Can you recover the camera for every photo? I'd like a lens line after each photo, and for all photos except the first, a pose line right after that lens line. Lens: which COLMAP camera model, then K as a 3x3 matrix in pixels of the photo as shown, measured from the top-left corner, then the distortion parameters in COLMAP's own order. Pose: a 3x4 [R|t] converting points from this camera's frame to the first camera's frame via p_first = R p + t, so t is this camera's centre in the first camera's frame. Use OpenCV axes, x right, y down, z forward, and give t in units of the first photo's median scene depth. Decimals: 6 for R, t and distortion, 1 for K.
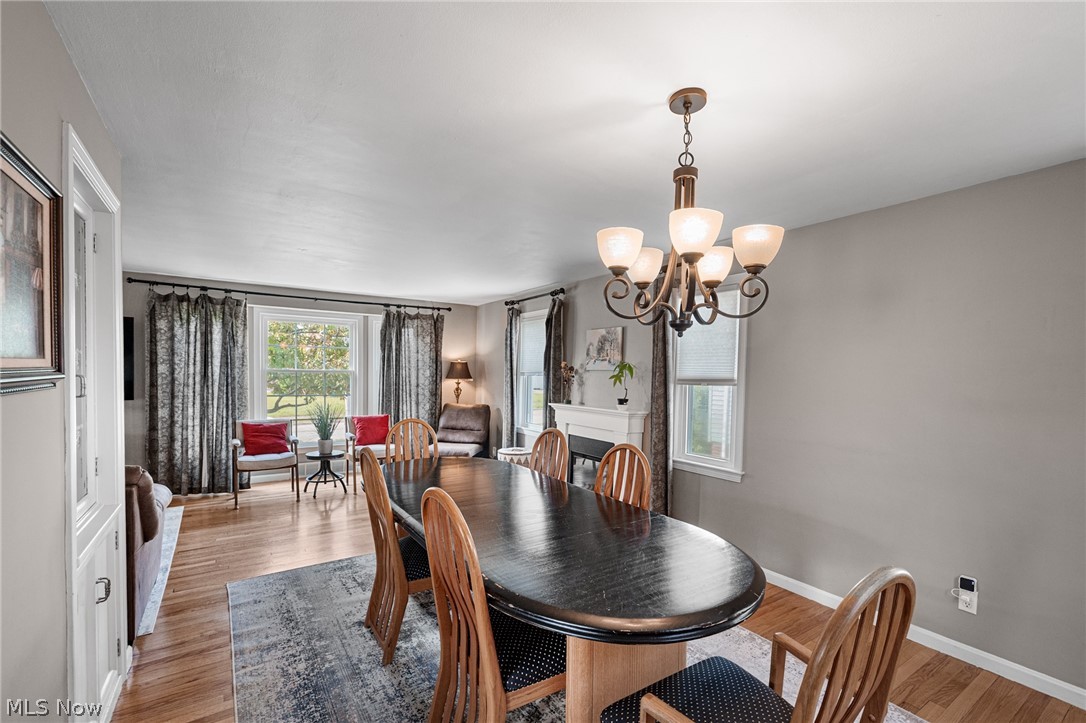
lens RADIAL K [[460.2, 0, 543.0], [0, 460.2, 361.5], [0, 0, 1]] dist [-0.000471, 0.000333]
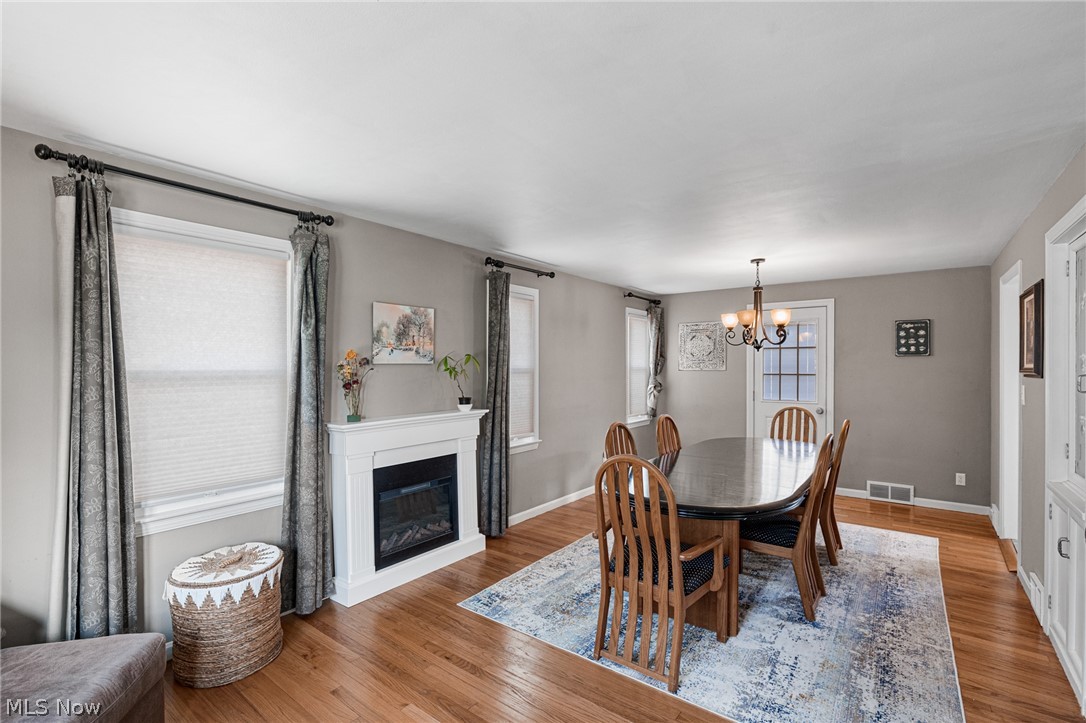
lens RADIAL K [[501.4, 0, 543.0], [0, 501.4, 361.5], [0, 0, 1]] dist [0.000922, 0.000289]
pose [[-0.327094, -0.008050, 0.944958, -1.060608], [-0.024063, 0.999710, 0.000187, 0.015494], [-0.944685, -0.022677, -0.327193, 1.670955]]
